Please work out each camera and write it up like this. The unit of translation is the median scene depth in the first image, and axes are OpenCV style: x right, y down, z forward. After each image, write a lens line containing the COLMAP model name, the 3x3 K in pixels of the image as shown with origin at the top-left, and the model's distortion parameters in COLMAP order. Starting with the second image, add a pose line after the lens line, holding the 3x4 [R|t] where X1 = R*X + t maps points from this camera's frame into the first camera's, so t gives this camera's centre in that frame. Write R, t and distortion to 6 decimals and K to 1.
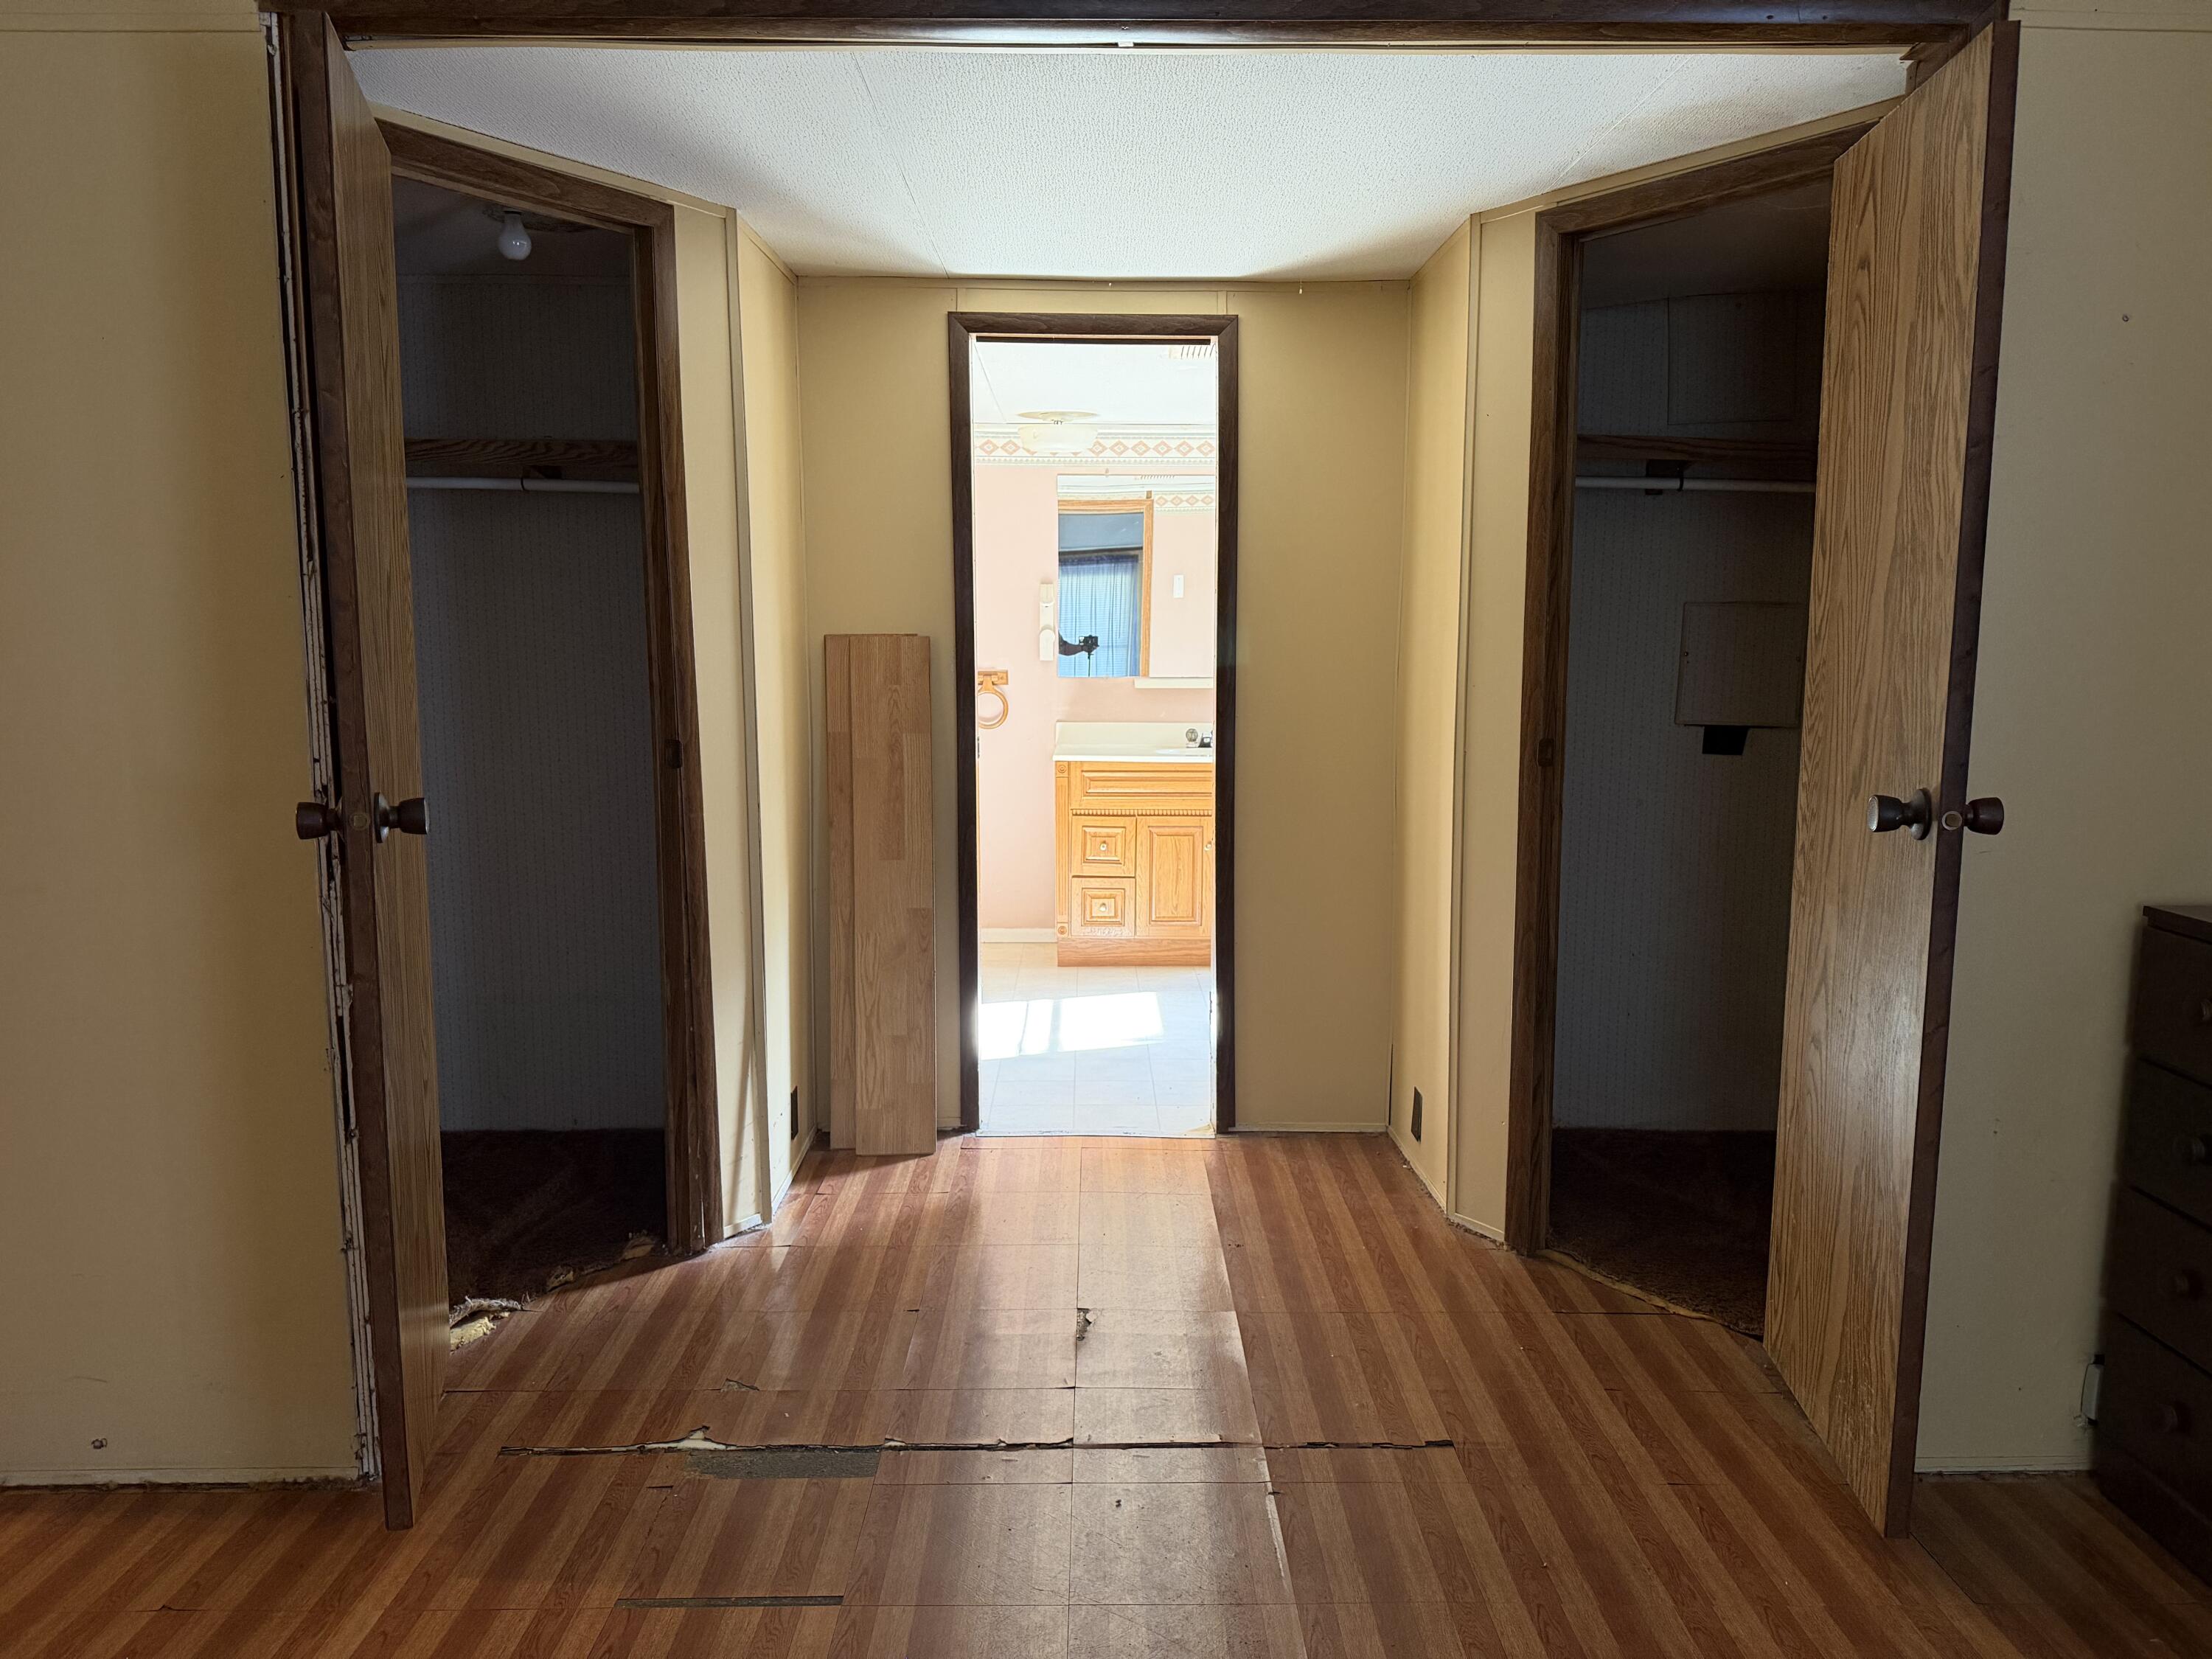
lens RADIAL K [[1549.4, 0, 1108.0], [0, 1549.4, 822.5], [0, 0, 1]] dist [0.041819, -0.051439]
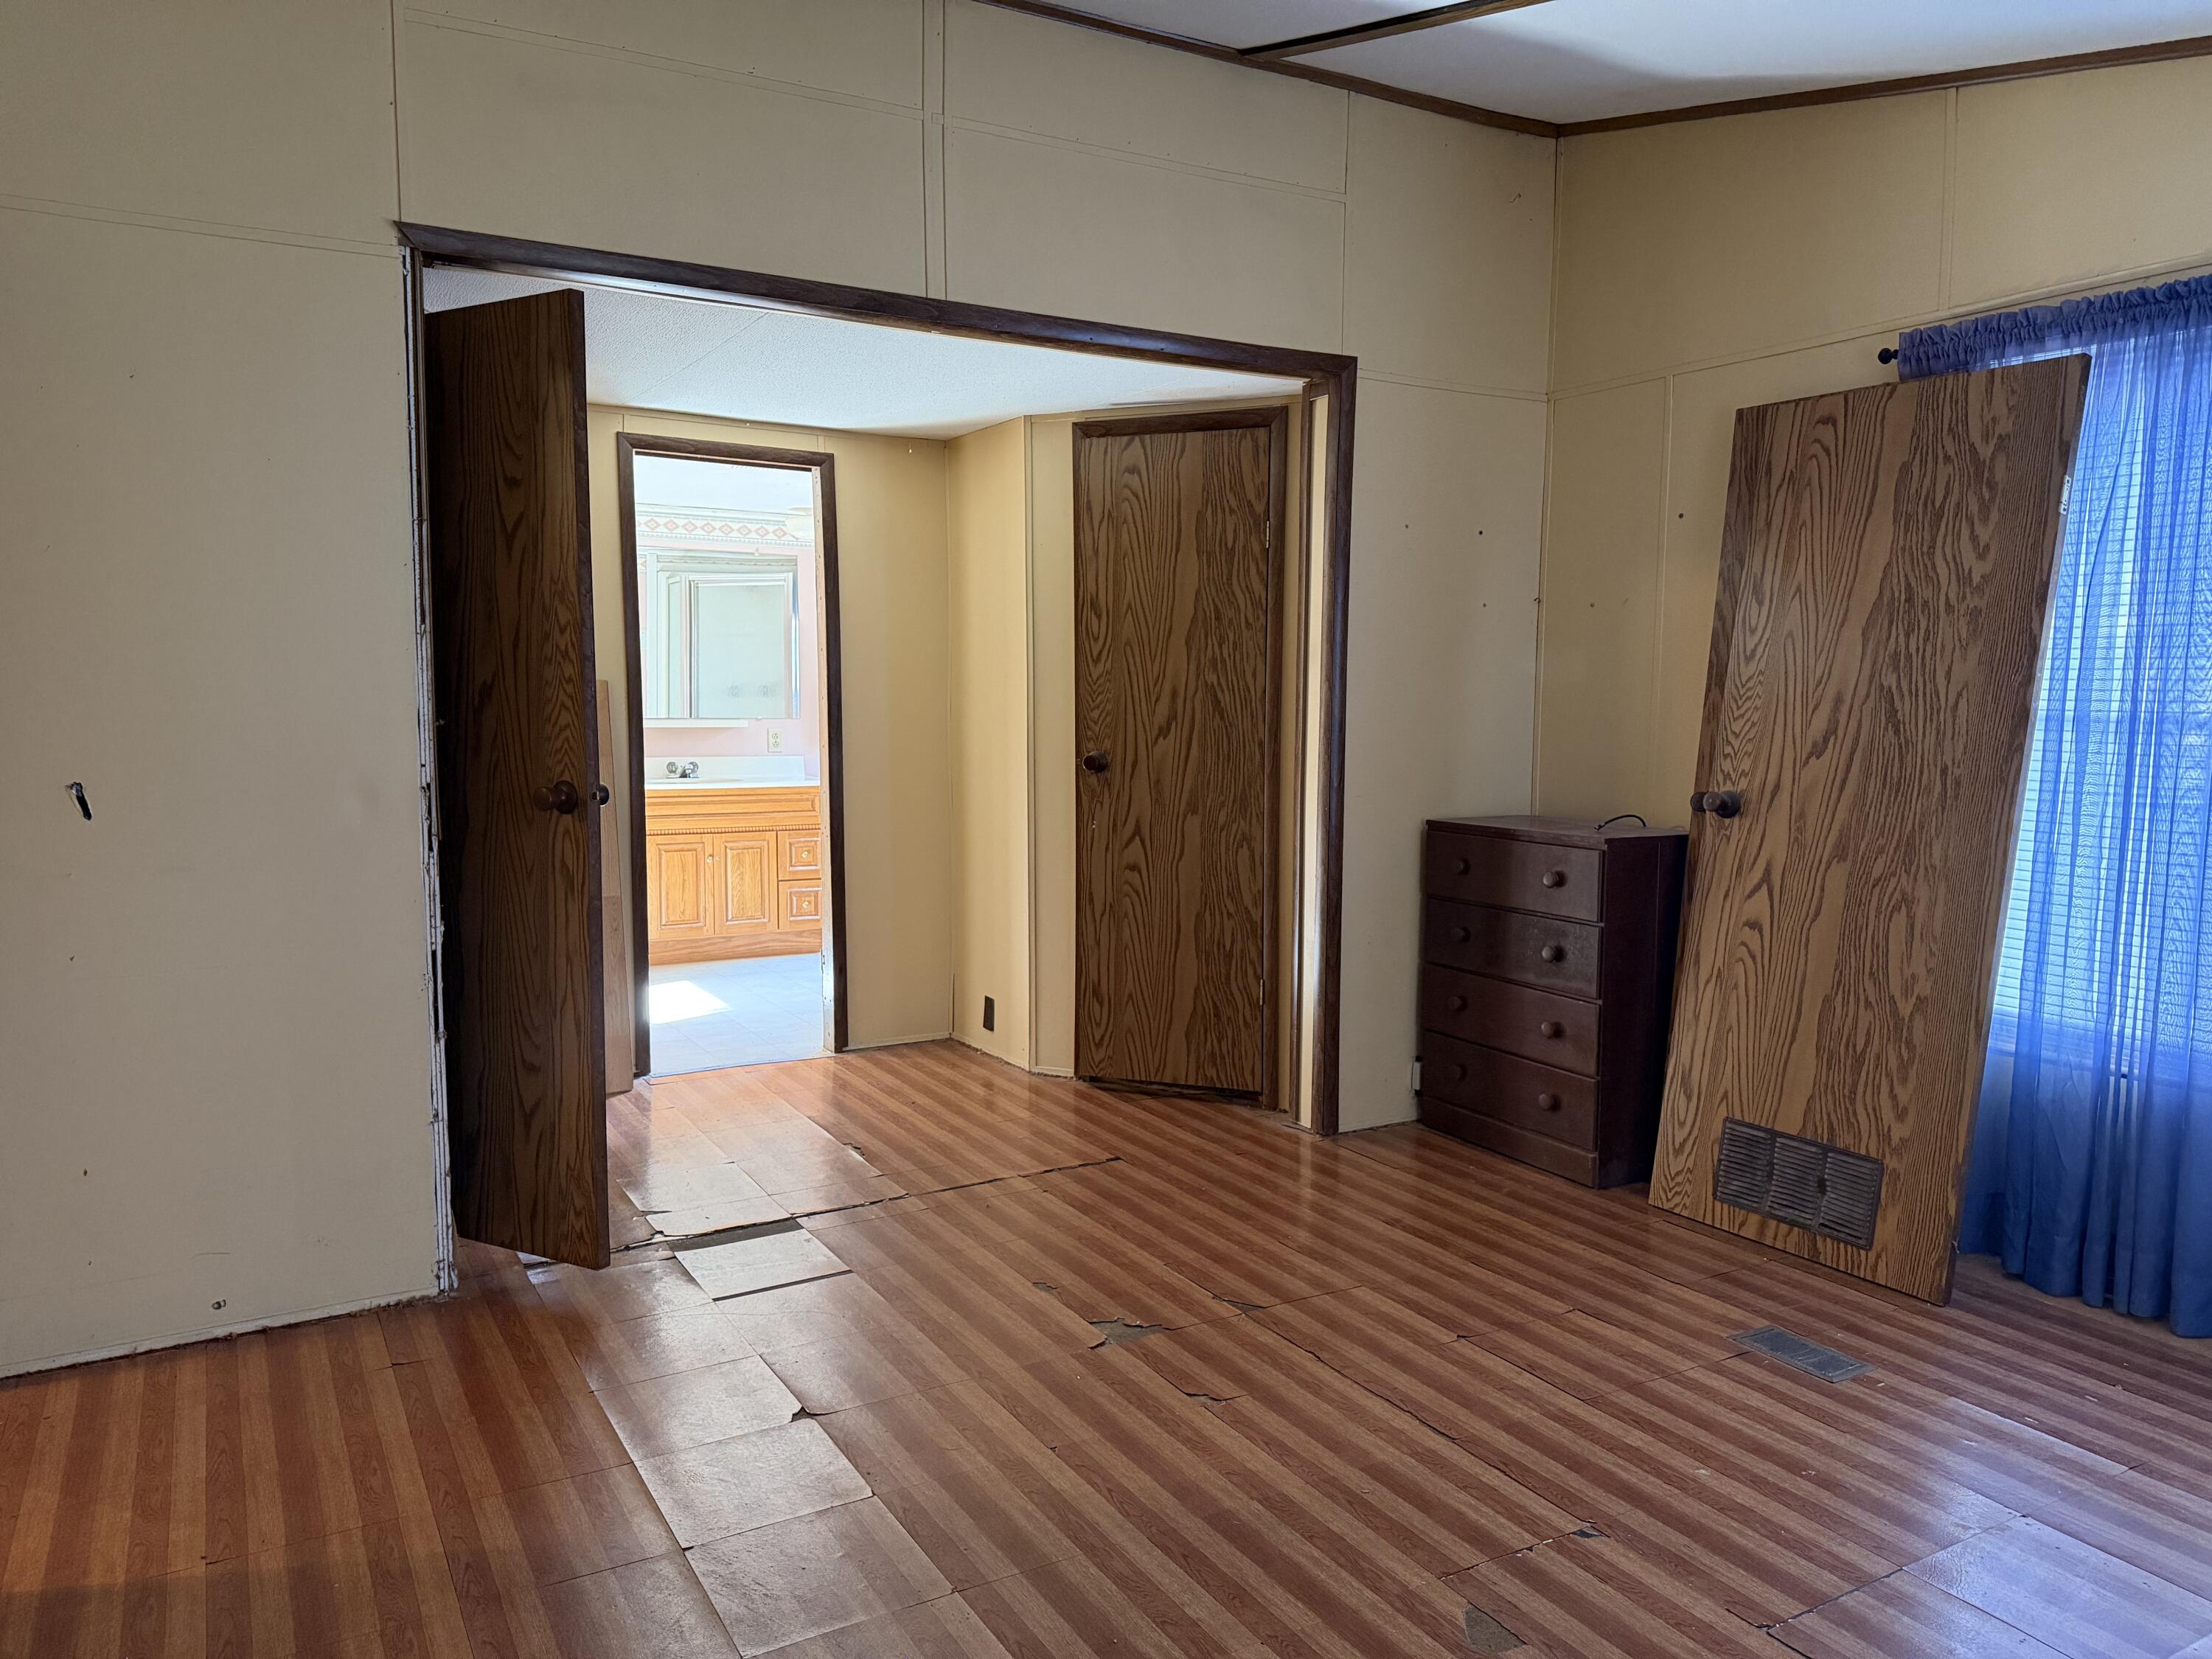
lens RADIAL K [[1549.4, 0, 1111.7], [0, 1549.4, 824.3], [0, 0, 1]] dist [0.041819, -0.051439]
pose [[0.869587, -0.041394, 0.492042, -0.395244], [0.058087, 0.998137, -0.018686, 0.044824], [-0.490352, 0.044830, 0.870371, -0.312816]]
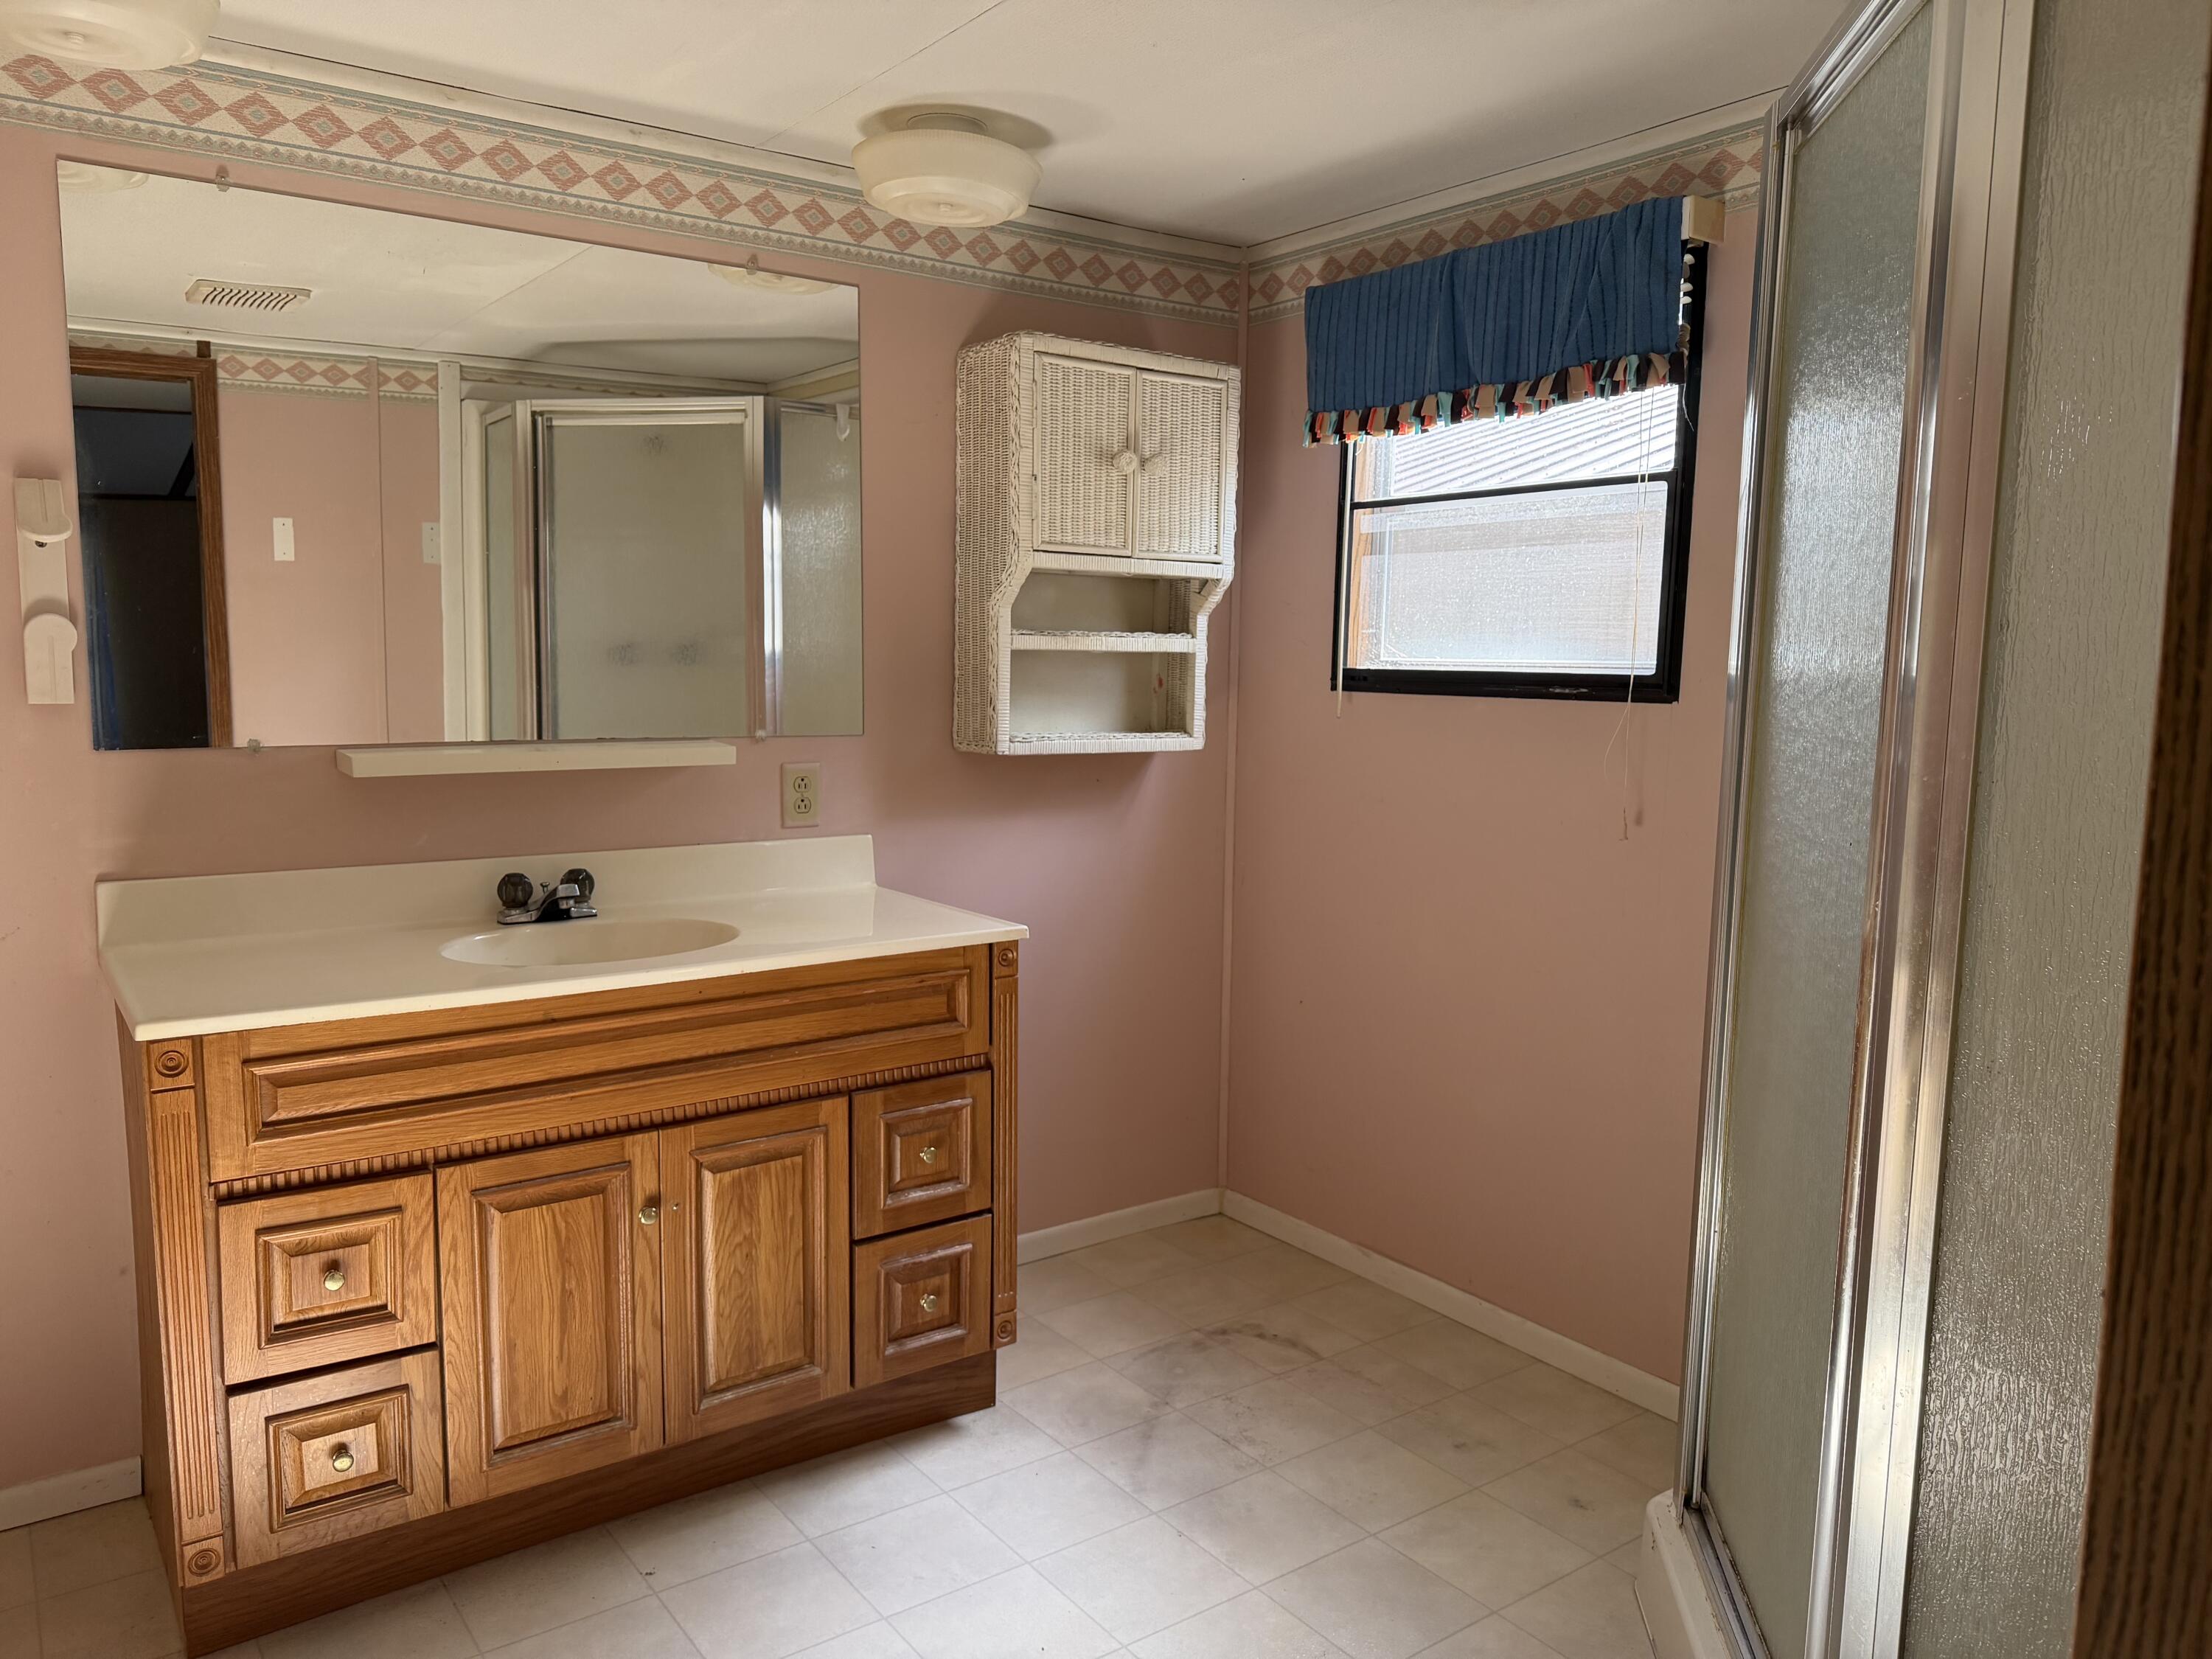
lens RADIAL K [[1549.4, 0, 1099.7], [0, 1549.4, 838.3], [0, 0, 1]] dist [0.041819, -0.051439]
pose [[0.814097, -0.059195, 0.577705, -0.087302], [0.055310, 0.998173, 0.024336, -0.119071], [-0.578090, 0.012141, 0.815883, 0.982505]]
